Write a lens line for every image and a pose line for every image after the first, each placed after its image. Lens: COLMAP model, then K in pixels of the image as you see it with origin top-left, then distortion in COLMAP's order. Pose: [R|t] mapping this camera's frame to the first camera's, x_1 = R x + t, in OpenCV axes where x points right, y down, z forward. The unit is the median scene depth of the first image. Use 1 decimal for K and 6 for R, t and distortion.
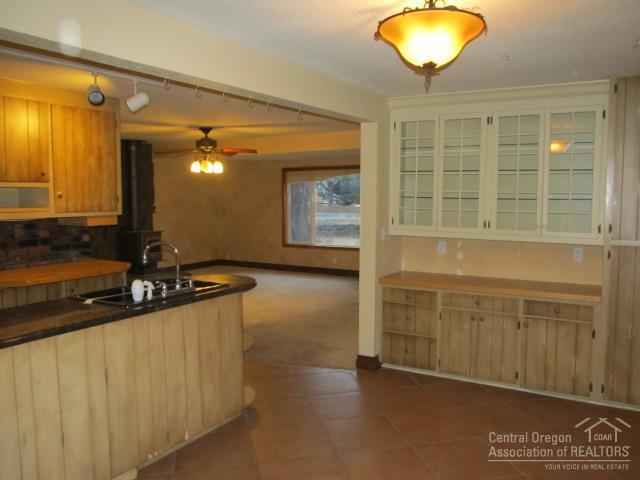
lens RADIAL K [[530.9, 0, 319.3], [0, 530.9, 242.7], [0, 0, 1]] dist [-0.046646, -0.002418]
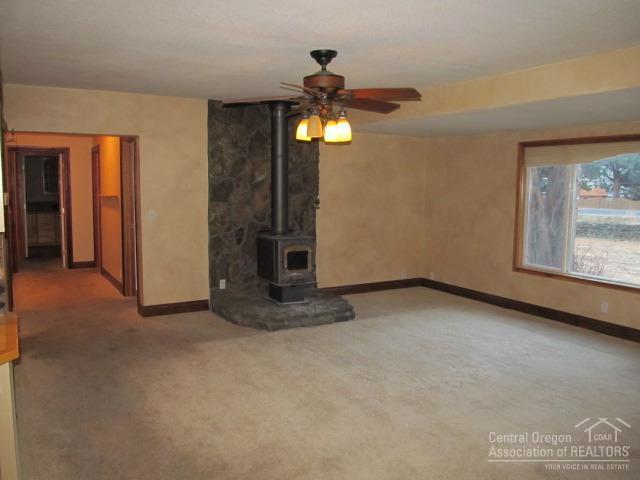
lens RADIAL K [[530.9, 0, 317.5], [0, 530.9, 234.9], [0, 0, 1]] dist [-0.046646, -0.002418]
pose [[0.877818, 0.057606, -0.475518, 0.023864], [-0.054941, 0.998299, 0.019515, -0.039659], [0.475834, 0.008995, 0.879489, 0.420880]]
